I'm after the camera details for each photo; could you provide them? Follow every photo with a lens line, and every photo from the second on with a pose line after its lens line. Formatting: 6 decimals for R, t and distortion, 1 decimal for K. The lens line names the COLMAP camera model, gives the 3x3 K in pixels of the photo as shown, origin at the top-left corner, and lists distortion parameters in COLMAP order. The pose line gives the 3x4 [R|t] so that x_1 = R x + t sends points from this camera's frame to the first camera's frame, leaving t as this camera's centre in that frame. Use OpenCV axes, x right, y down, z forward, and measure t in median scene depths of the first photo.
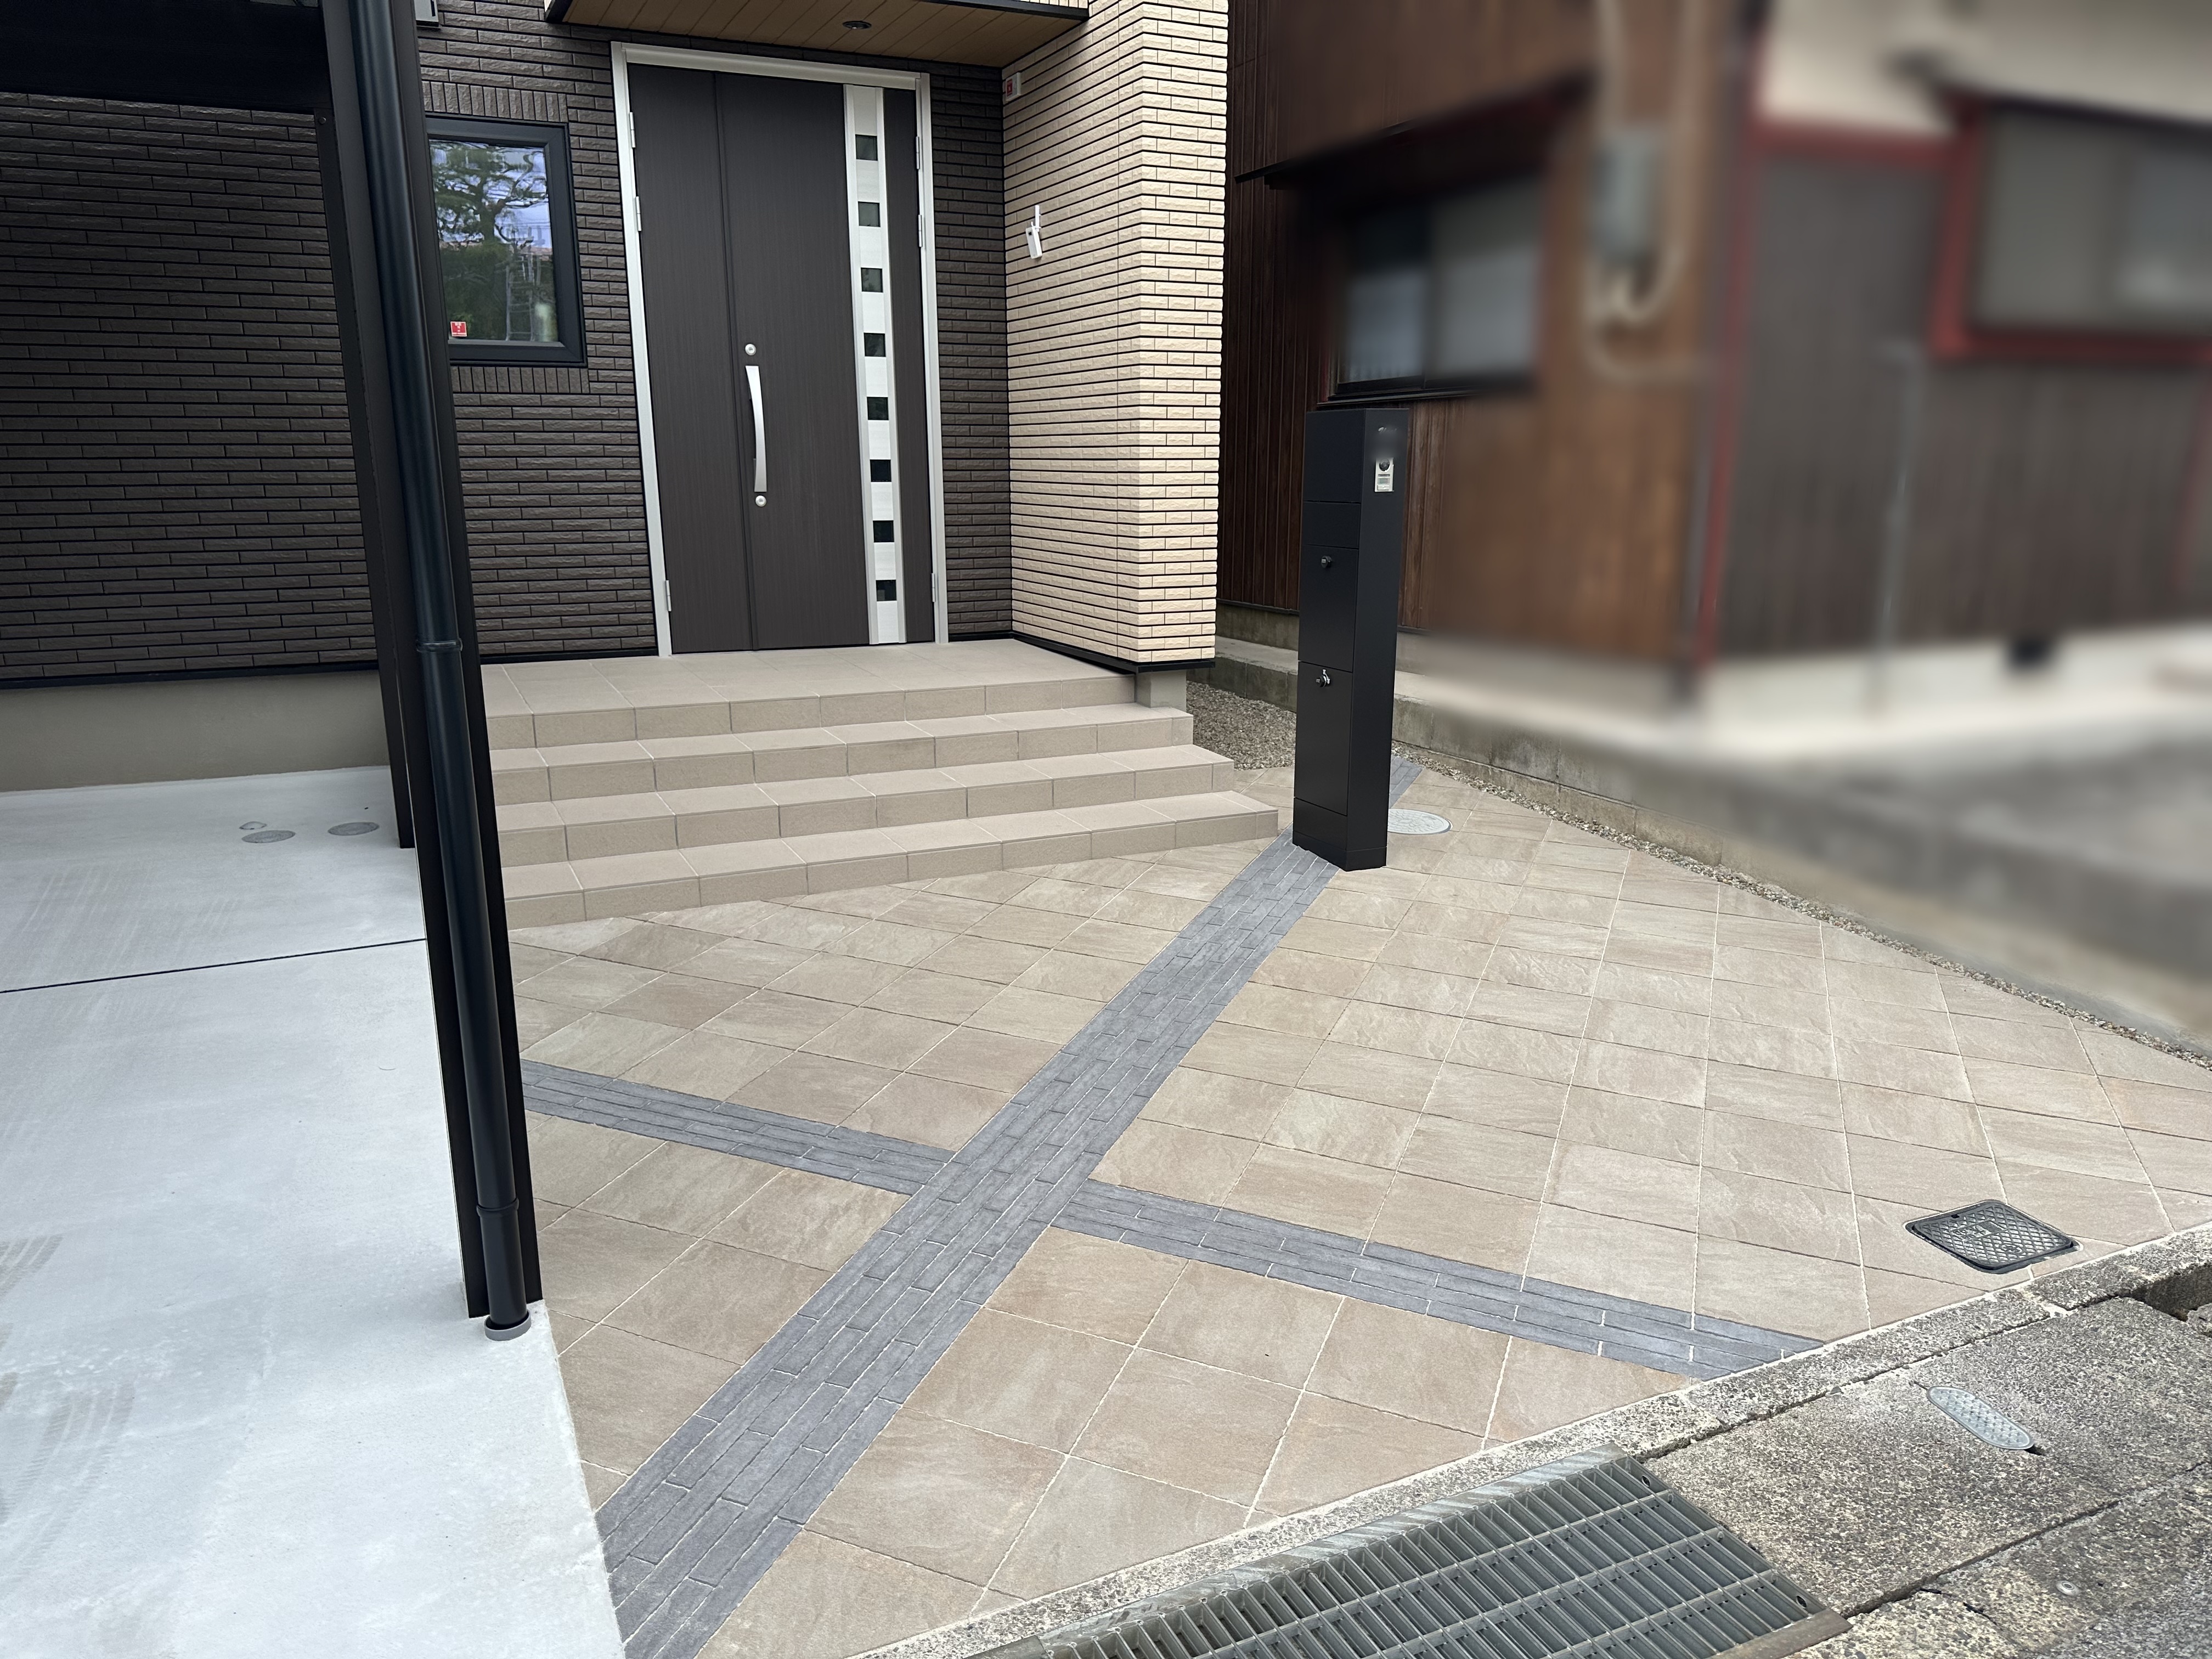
lens RADIAL K [[1559.9, 0, 1122.5], [0, 1559.9, 822.8], [0, 0, 1]] dist [0.068517, -0.094352]
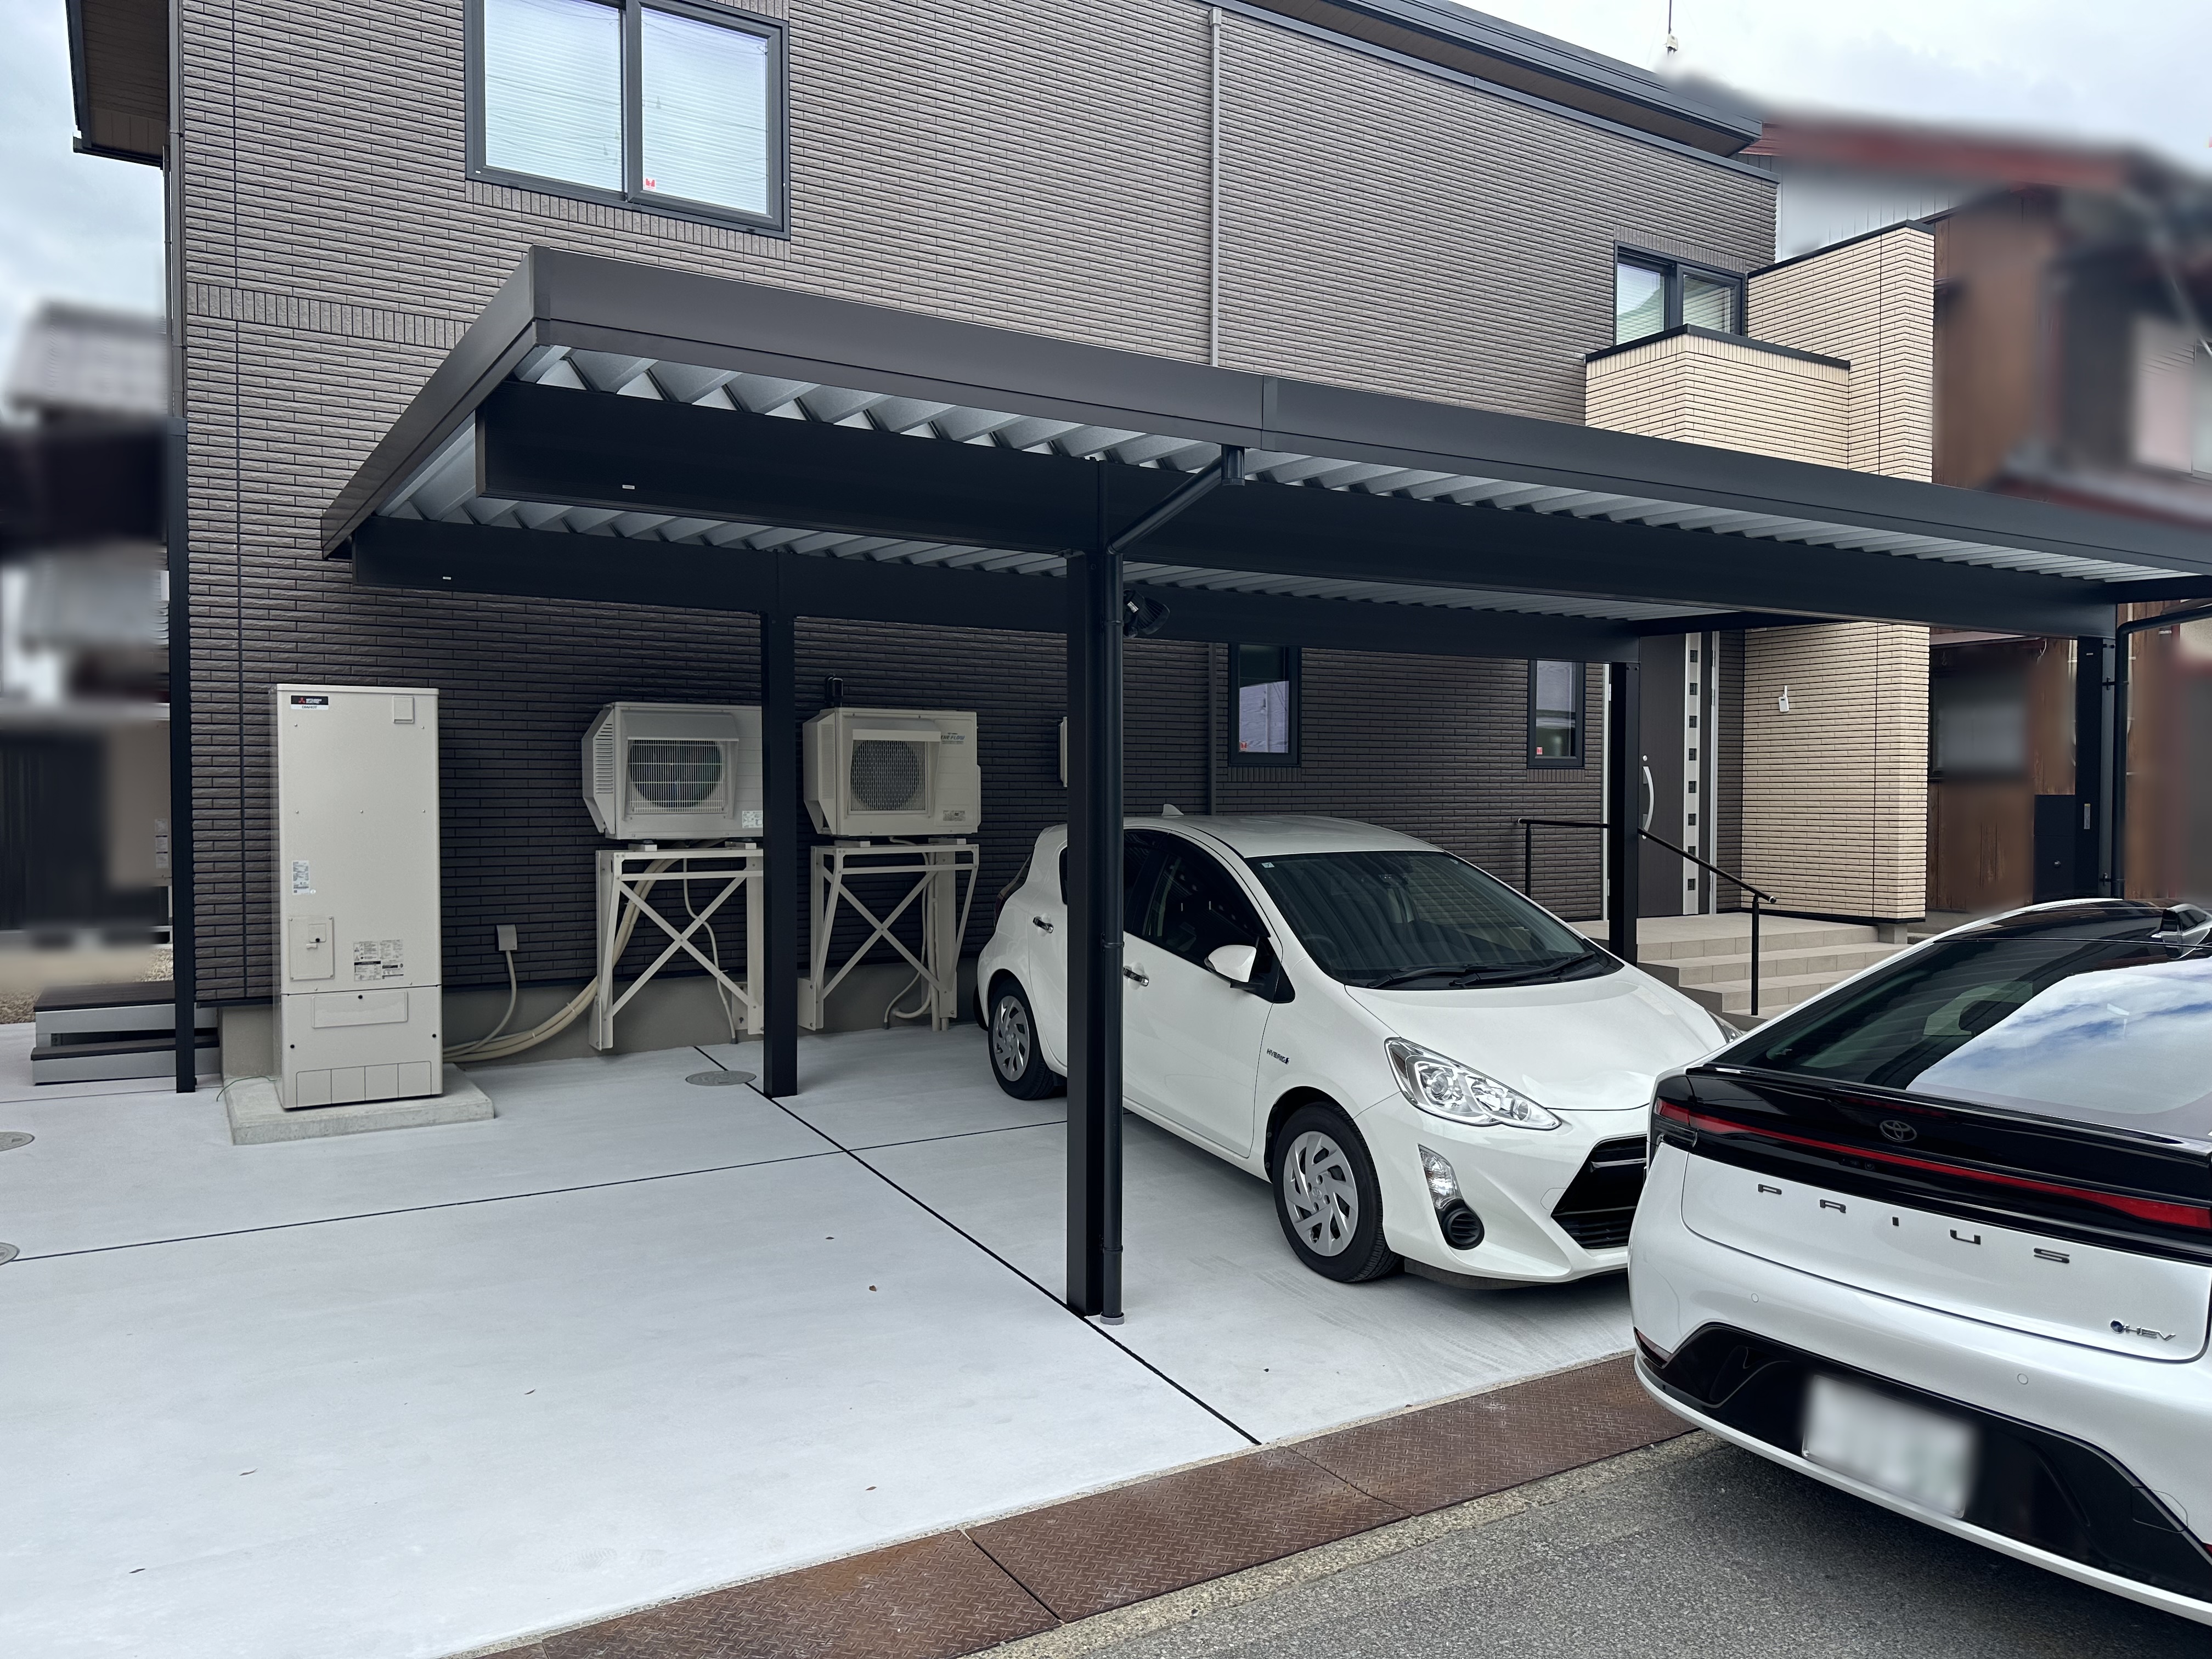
lens RADIAL K [[1559.9, 0, 1122.5], [0, 1559.9, 822.8], [0, 0, 1]] dist [0.068517, -0.094352]
pose [[0.994139, -0.000779, 0.108107, -1.268041], [0.023375, 0.977867, -0.207916, 0.180055], [-0.105552, 0.209225, 0.972154, -0.888706]]
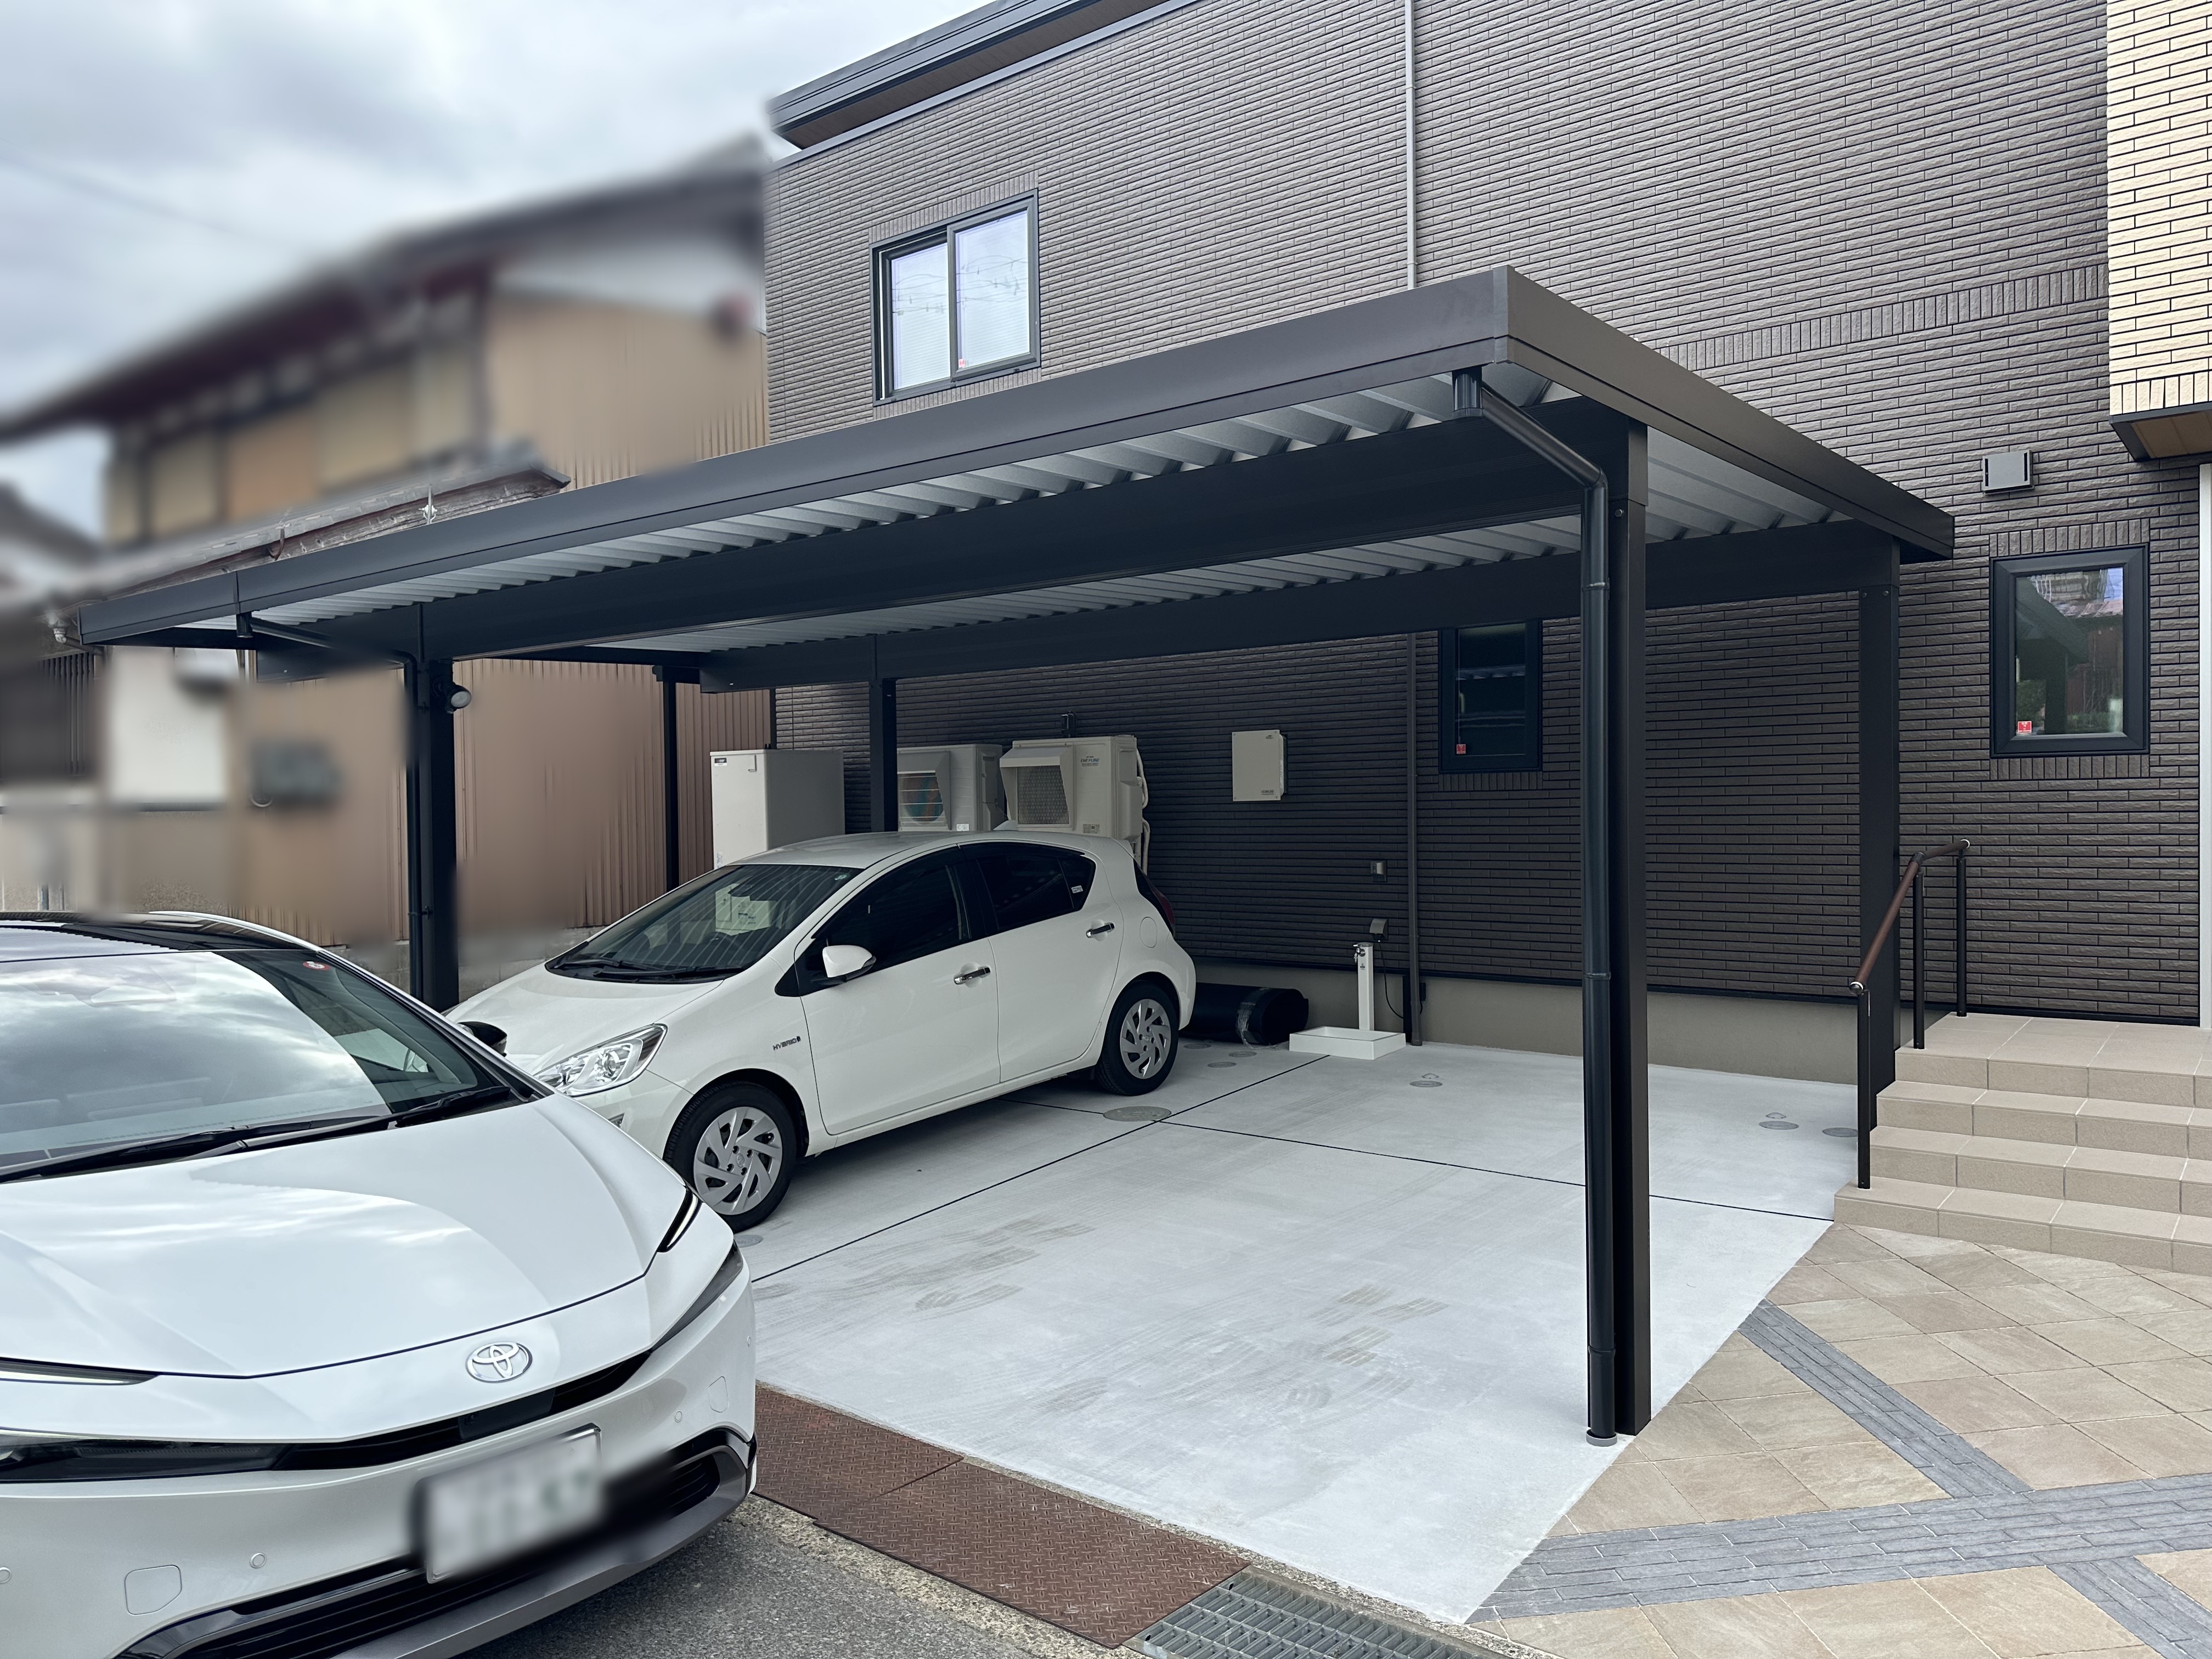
lens RADIAL K [[1516.0, 0, 1106.0], [0, 1516.0, 829.5], [0, 0, 1]] dist [-0.001747, 0.001843]
pose [[0.442363, 0.008380, -0.896797, 0.313740], [-0.194451, 0.977065, -0.086787, -0.012119], [0.875502, 0.212774, 0.433847, -0.068500]]
